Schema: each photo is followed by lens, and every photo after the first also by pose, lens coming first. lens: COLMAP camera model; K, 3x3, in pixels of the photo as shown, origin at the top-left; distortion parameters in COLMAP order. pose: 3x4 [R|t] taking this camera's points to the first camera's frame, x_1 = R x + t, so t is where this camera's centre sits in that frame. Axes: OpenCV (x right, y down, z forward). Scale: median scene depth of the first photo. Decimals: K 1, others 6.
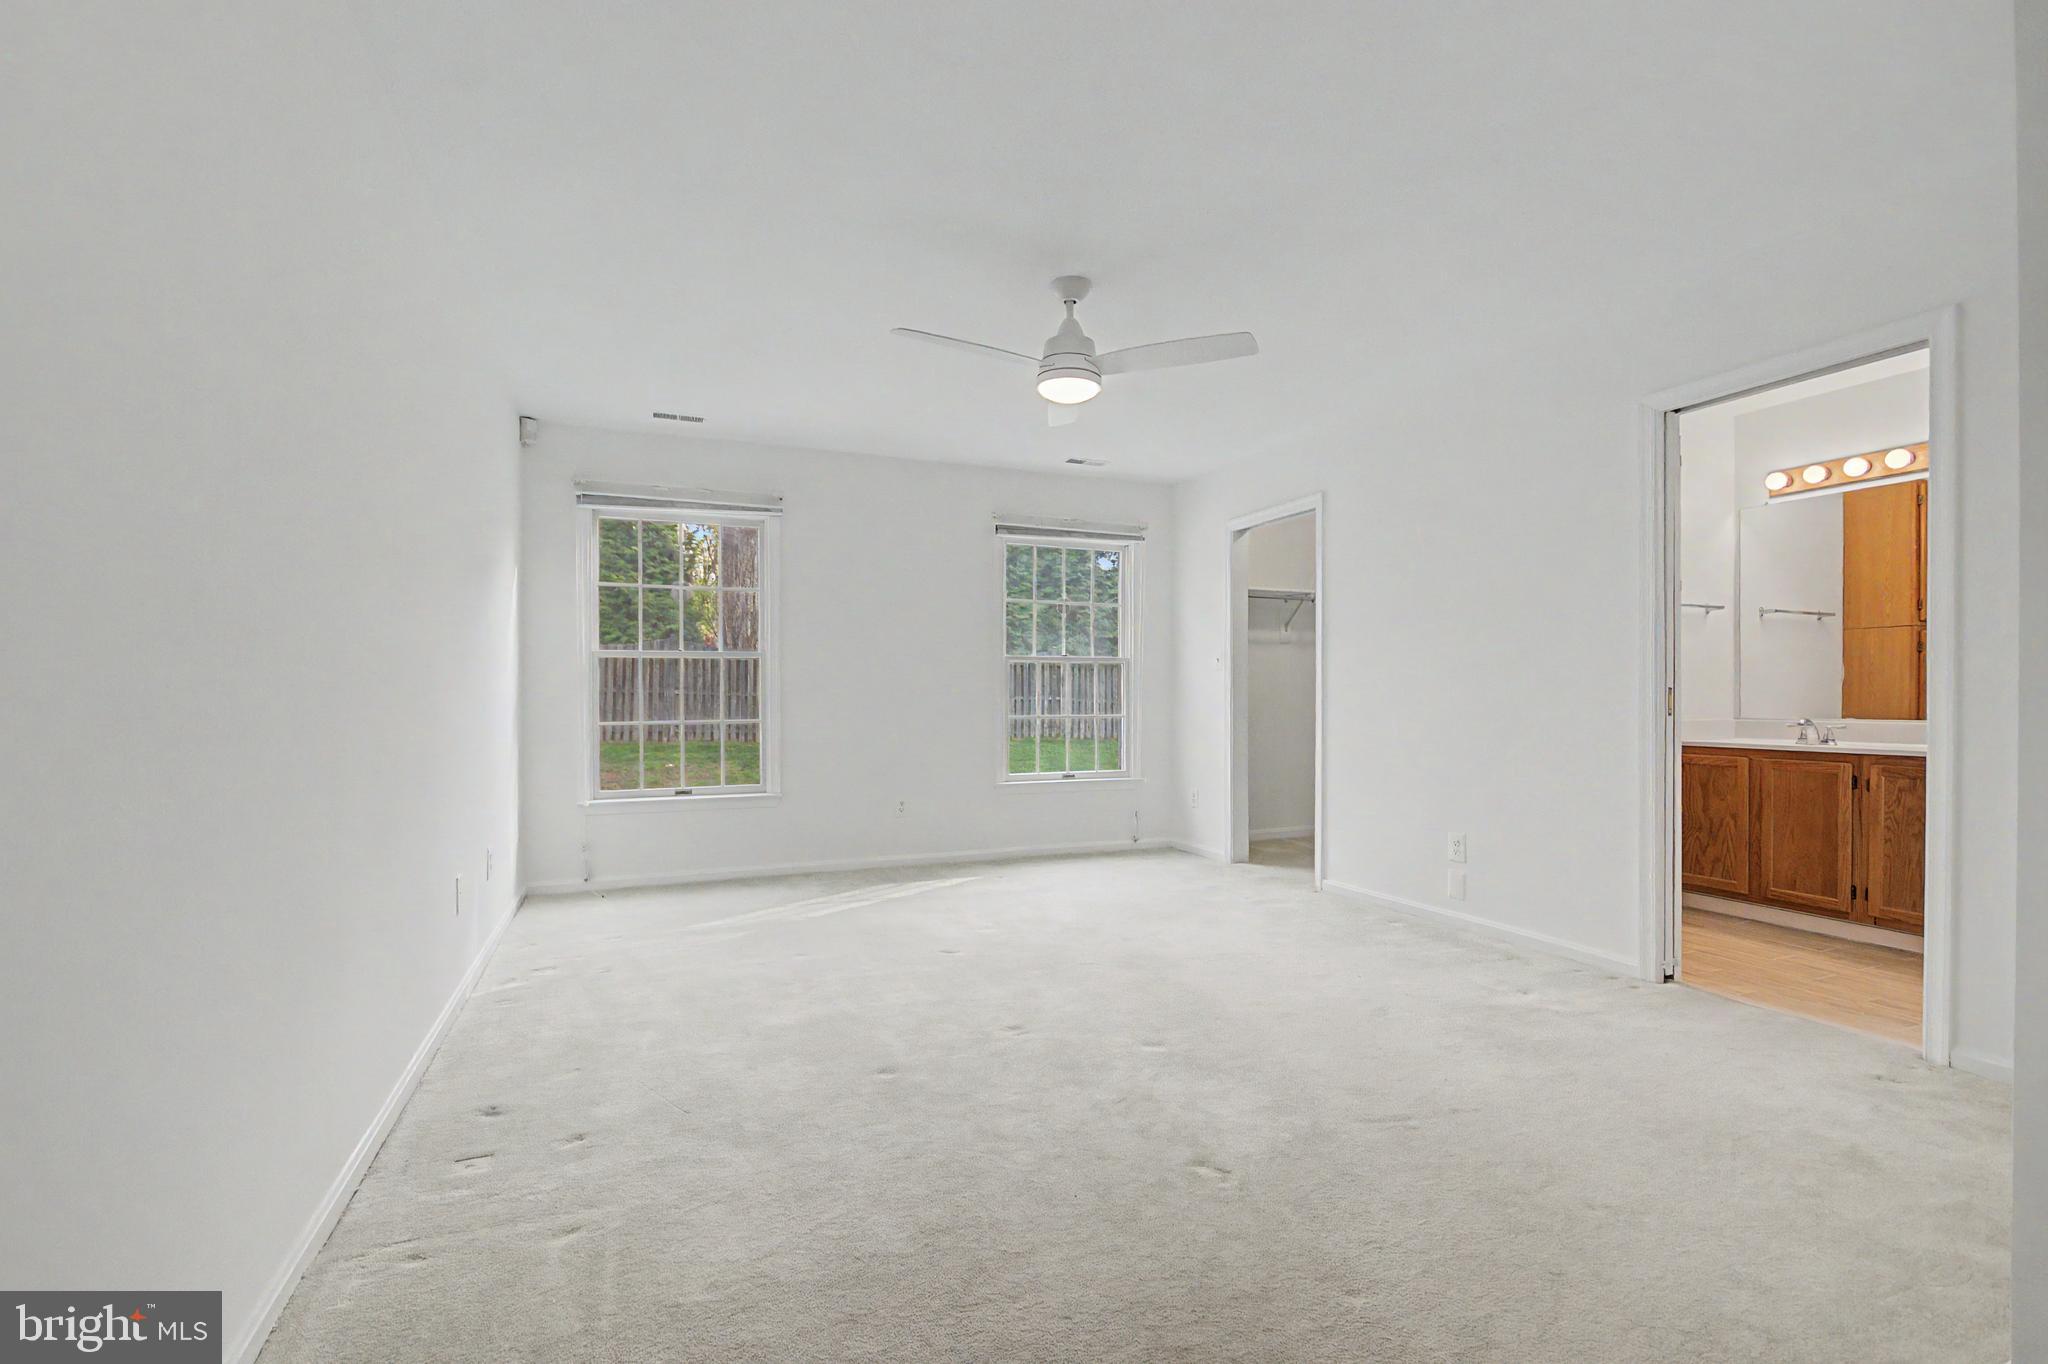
lens RADIAL K [[930.8, 0, 992.2], [0, 930.8, 697.8], [0, 0, 1]] dist [-0.001530, -0.001026]
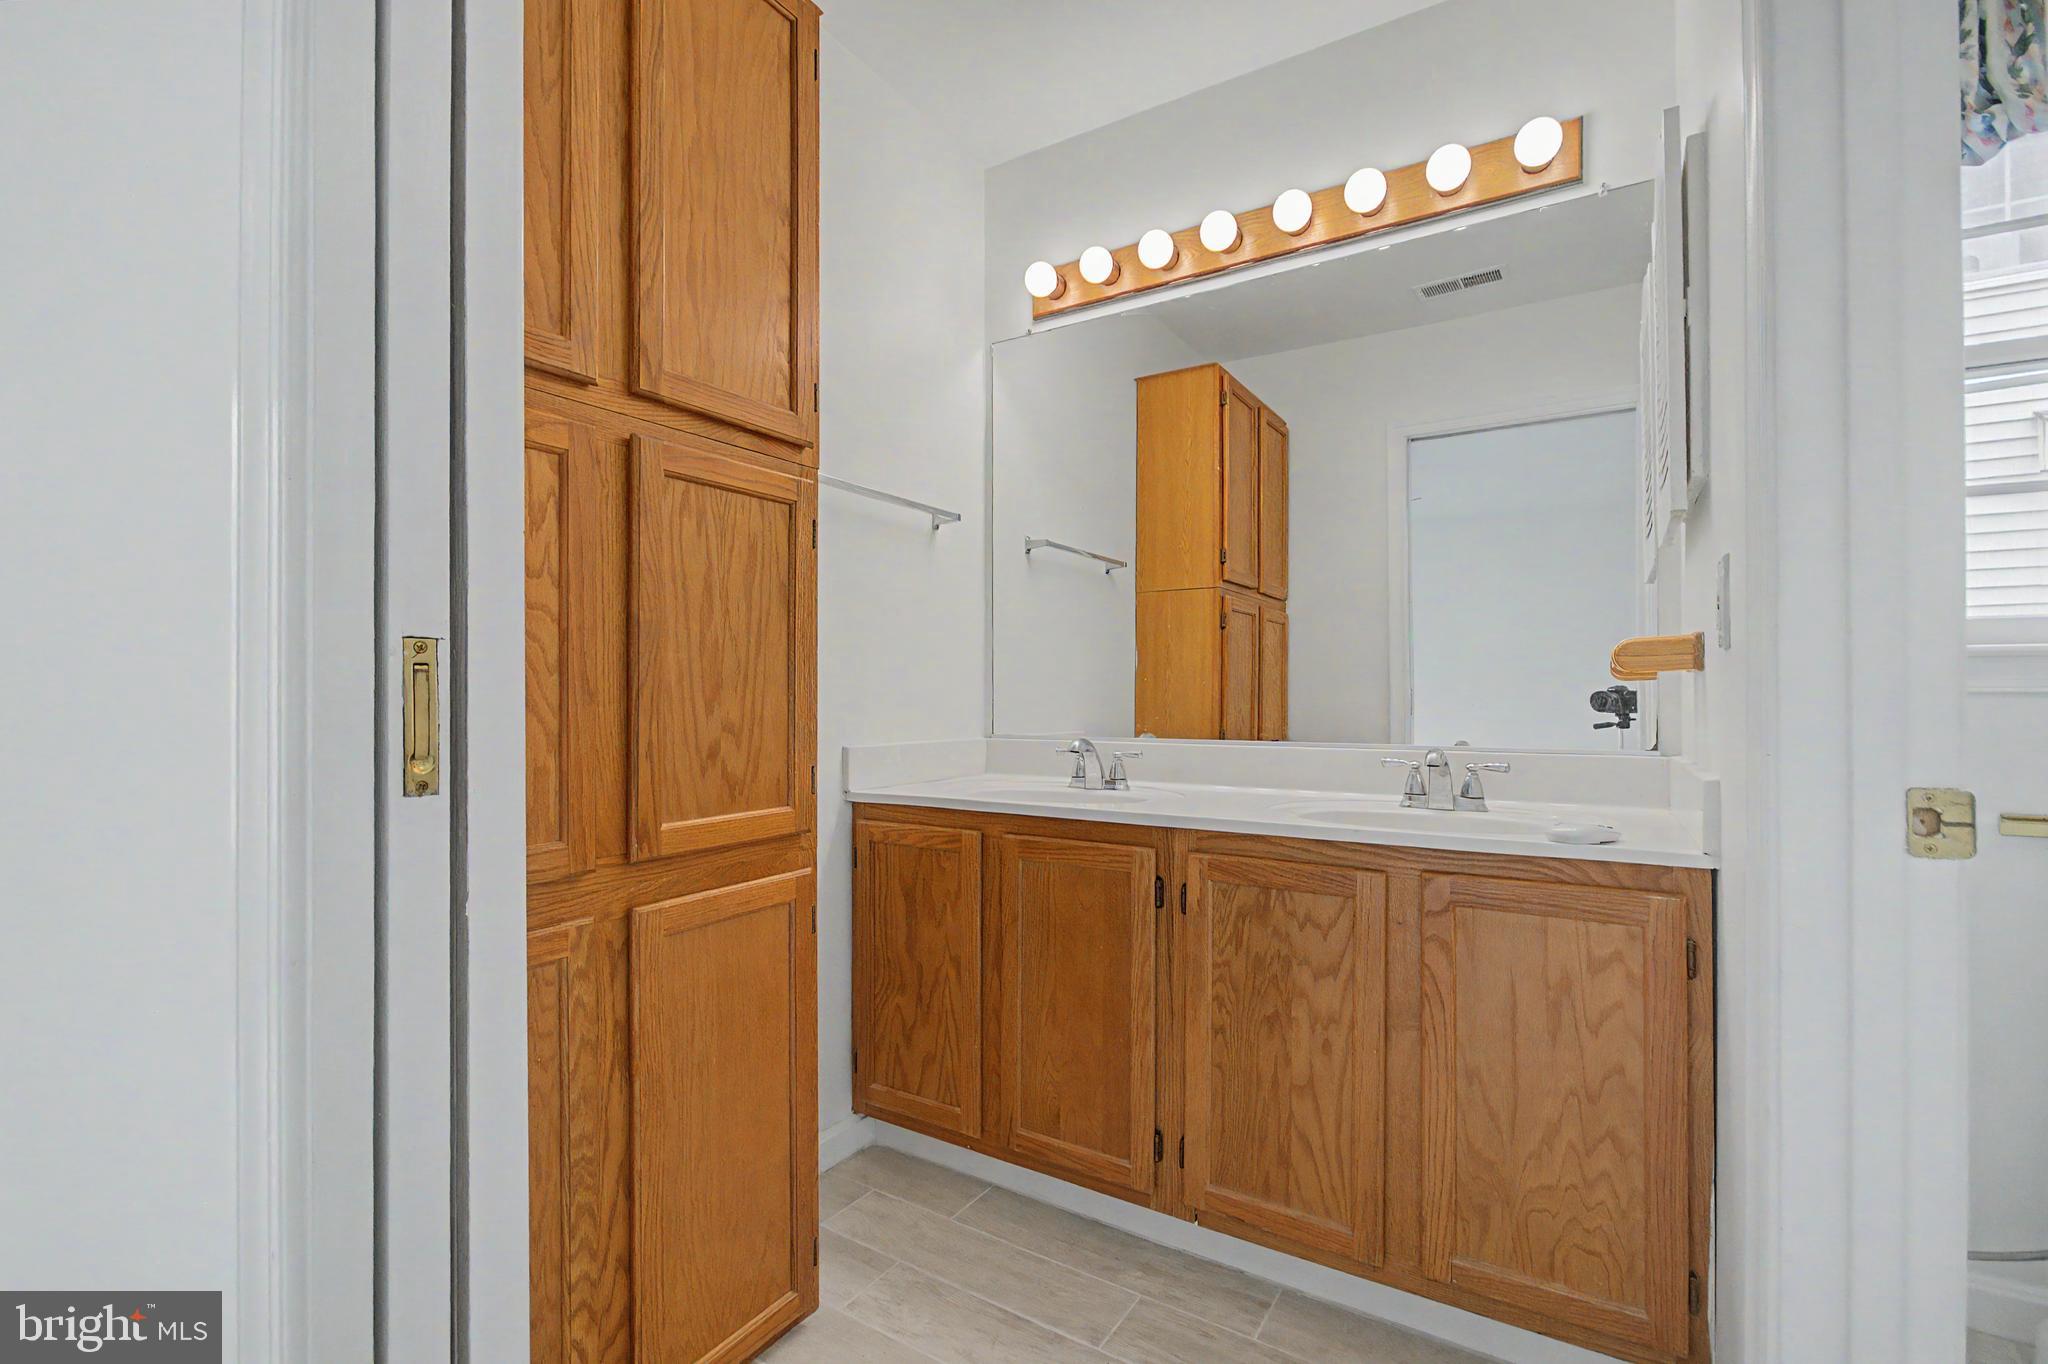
lens RADIAL K [[930.8, 0, 1028.2], [0, 930.8, 689.4], [0, 0, 1]] dist [-0.001530, -0.001026]
pose [[0.807372, 0.007561, 0.589994, 0.571981], [-0.000418, 0.999925, -0.012242, 0.001789], [-0.590042, 0.009637, 0.807315, 0.629711]]
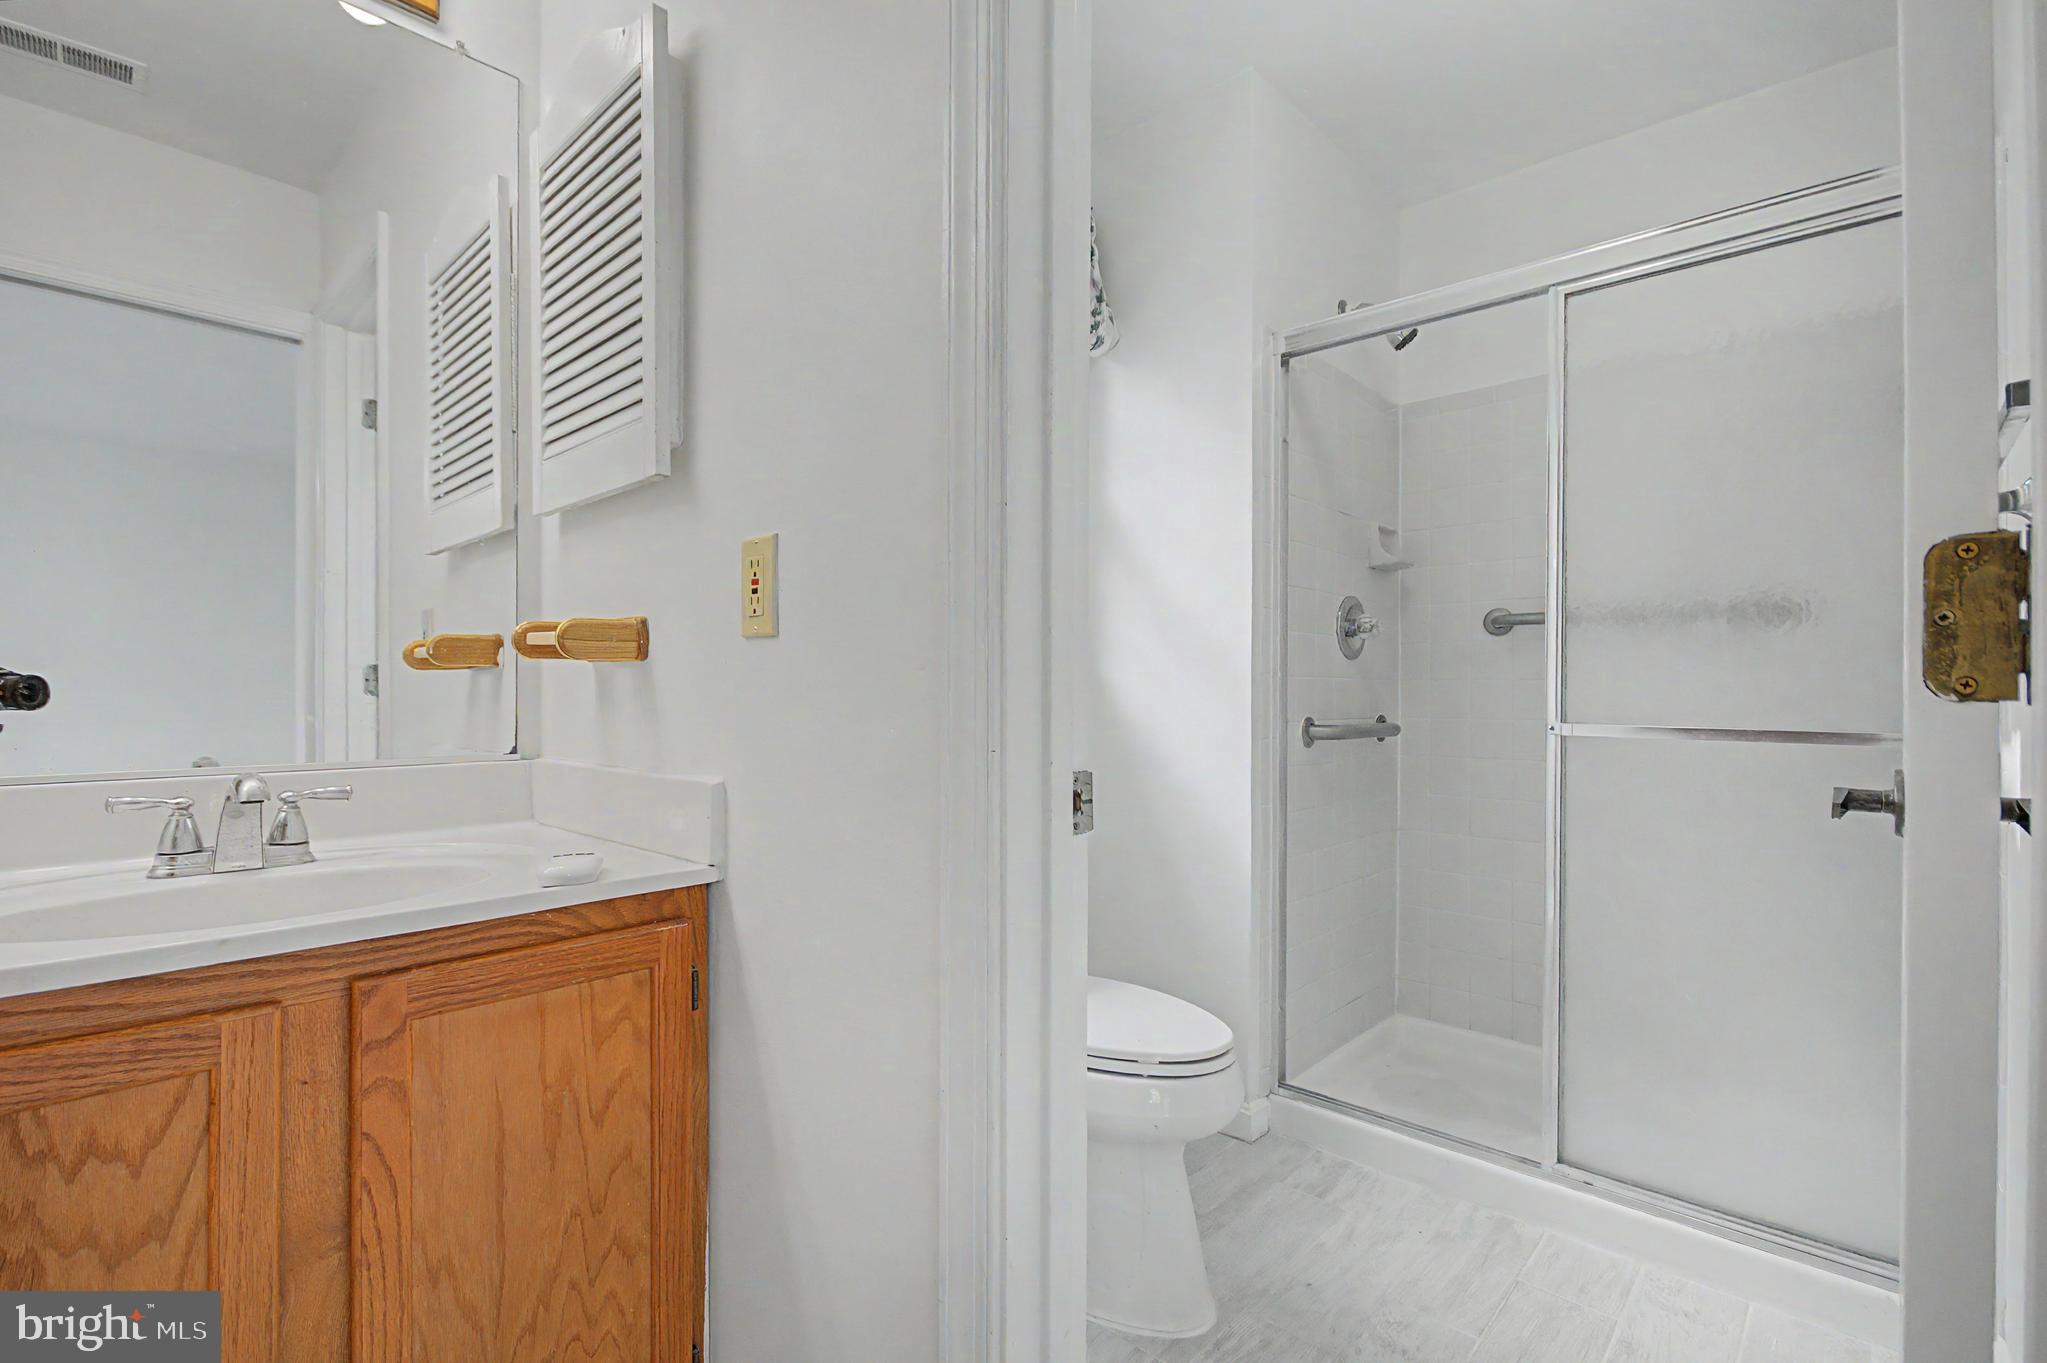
lens RADIAL K [[930.3, 0, 1020.7], [0, 930.3, 694.2], [0, 0, 1]] dist [-0.001530, -0.001026]
pose [[-0.420407, 0.001976, 0.907333, 0.646952], [0.001634, 0.999998, -0.001420, 0.002244], [-0.907334, 0.000886, -0.420410, 0.777983]]
